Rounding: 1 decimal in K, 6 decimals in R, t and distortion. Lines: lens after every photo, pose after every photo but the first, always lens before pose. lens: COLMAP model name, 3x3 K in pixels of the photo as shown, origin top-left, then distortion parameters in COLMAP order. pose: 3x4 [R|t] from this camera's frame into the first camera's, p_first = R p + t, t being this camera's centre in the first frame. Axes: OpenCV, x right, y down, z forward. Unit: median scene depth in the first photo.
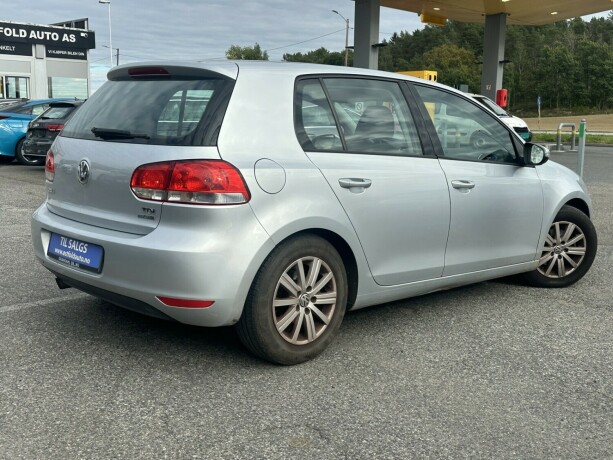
lens RADIAL K [[701.8, 0, 306.5], [0, 701.8, 230.0], [0, 0, 1]] dist [0.203911, -0.435752]
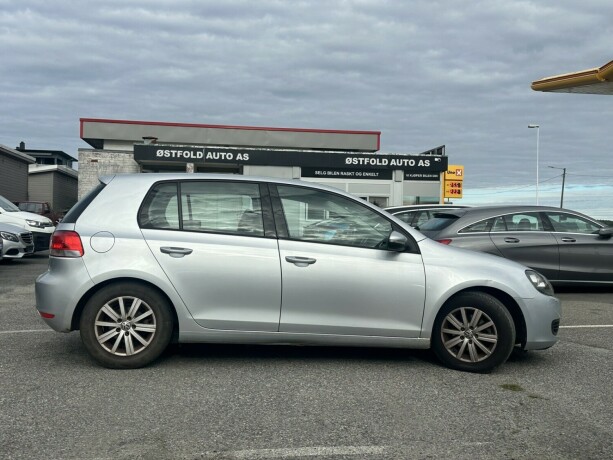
lens RADIAL K [[701.8, 0, 306.5], [0, 701.8, 230.0], [0, 0, 1]] dist [0.203911, -0.435752]
pose [[0.798701, 0.003117, -0.601720, 0.993411], [-0.102748, 0.986007, -0.131275, 0.047227], [0.592891, 0.166675, 0.787845, 0.001054]]
